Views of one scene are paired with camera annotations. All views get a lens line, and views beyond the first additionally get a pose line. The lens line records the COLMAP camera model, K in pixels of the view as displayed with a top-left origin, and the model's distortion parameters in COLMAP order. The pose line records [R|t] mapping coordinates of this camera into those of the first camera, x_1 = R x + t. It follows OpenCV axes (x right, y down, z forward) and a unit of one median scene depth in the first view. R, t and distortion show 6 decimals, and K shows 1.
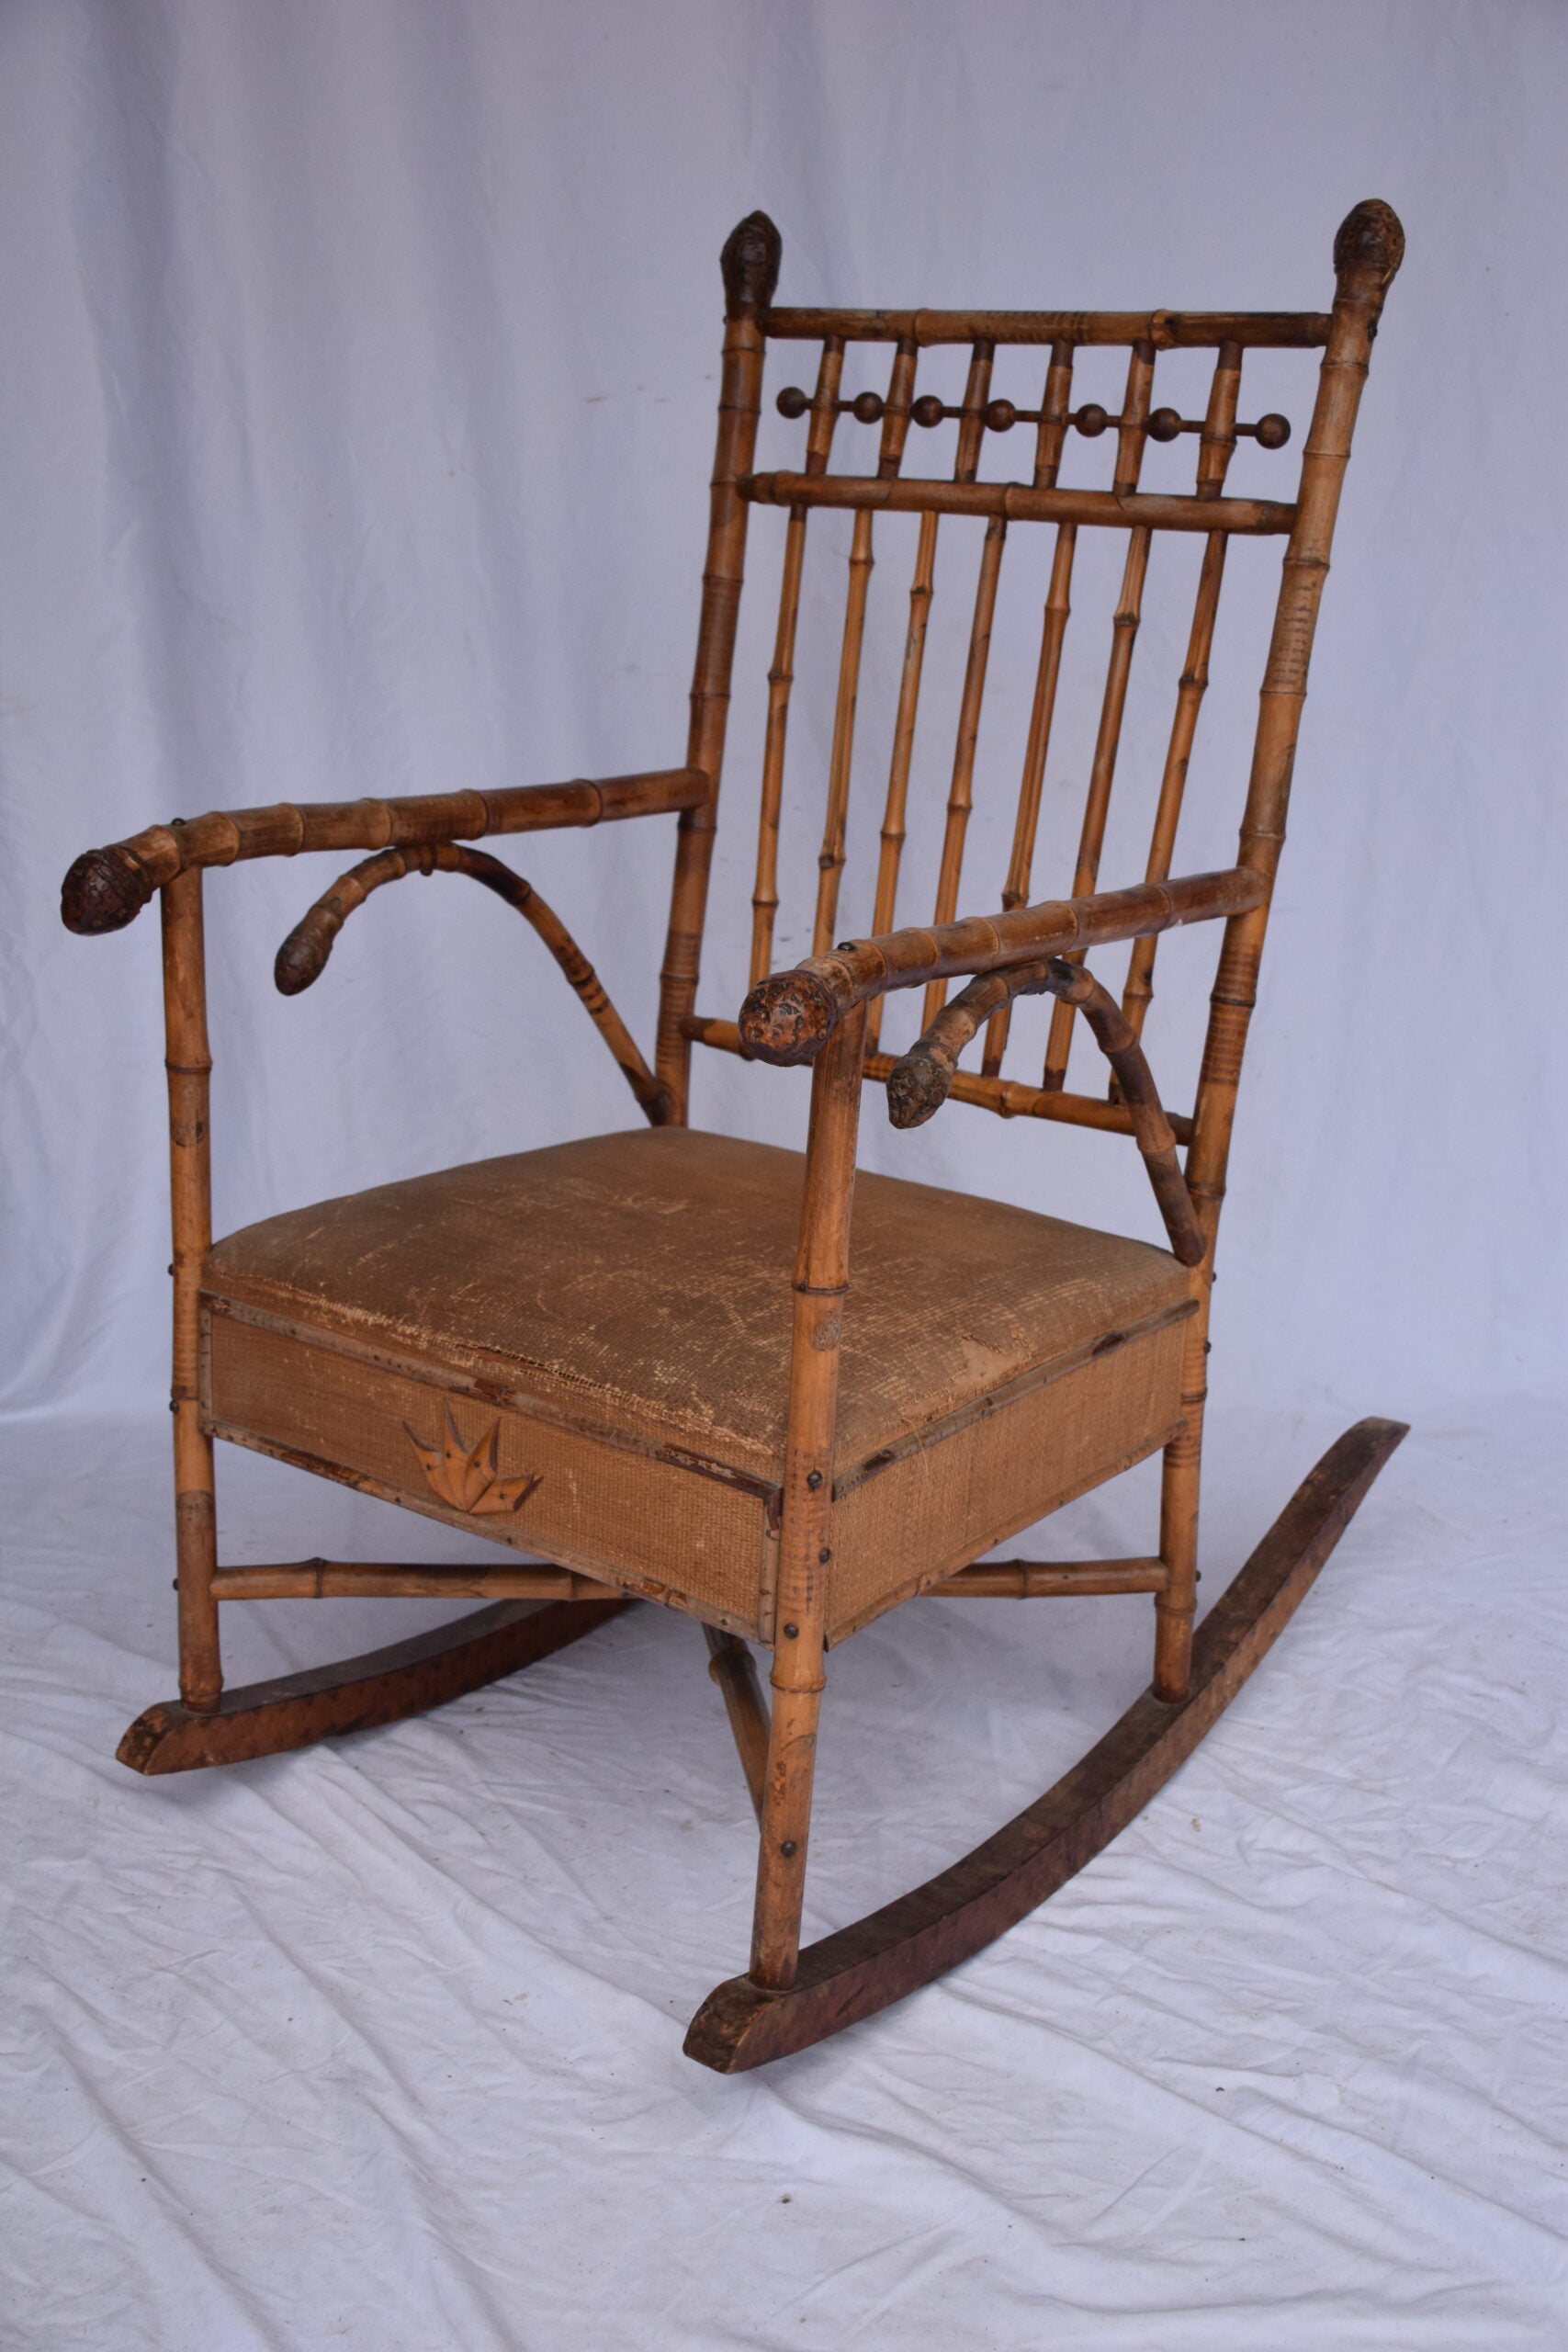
lens RADIAL K [[2710.0, 0, 790.6], [0, 2710.0, 1170.4], [0, 0, 1]] dist [0.046956, 0.000000]
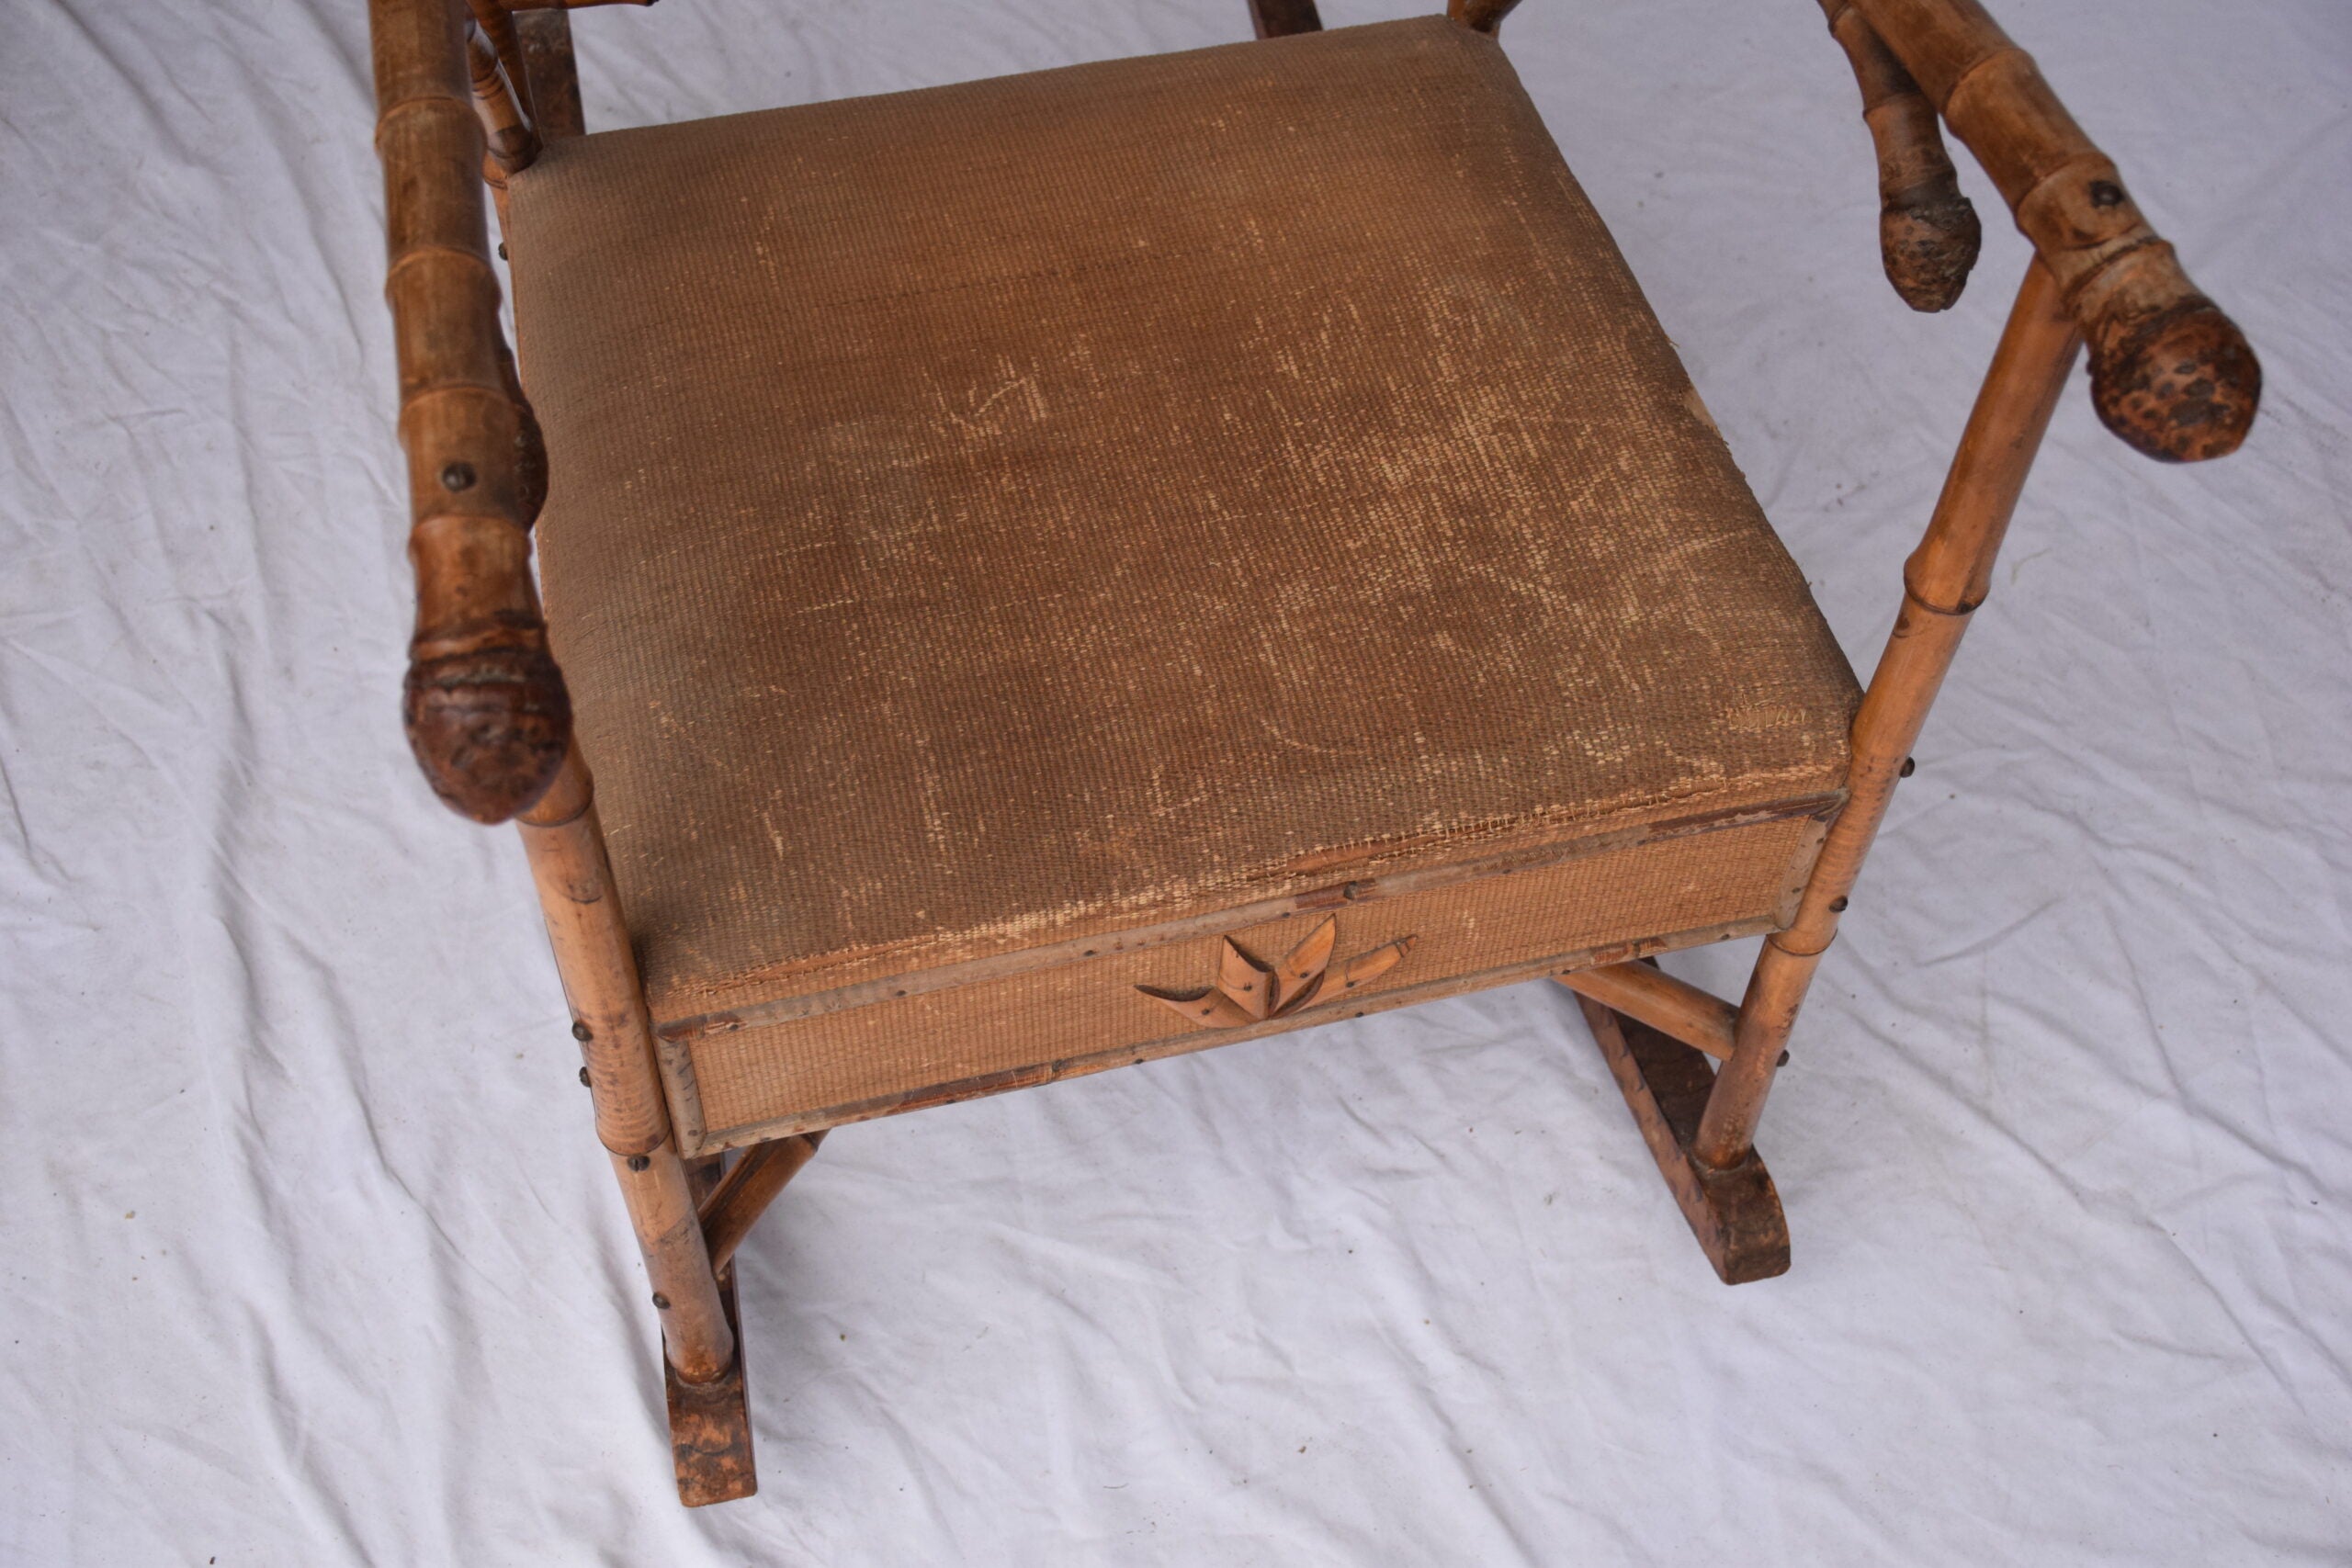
lens RADIAL K [[2710.0, 0, 1177.7], [0, 2710.0, 800.6], [0, 0, 1]] dist [0.046956, 0.000000]
pose [[0.614505, -0.654557, 0.440384, -0.370884], [0.208220, 0.672990, 0.709739, -0.372338], [-0.760939, -0.344441, 0.549848, 0.617965]]
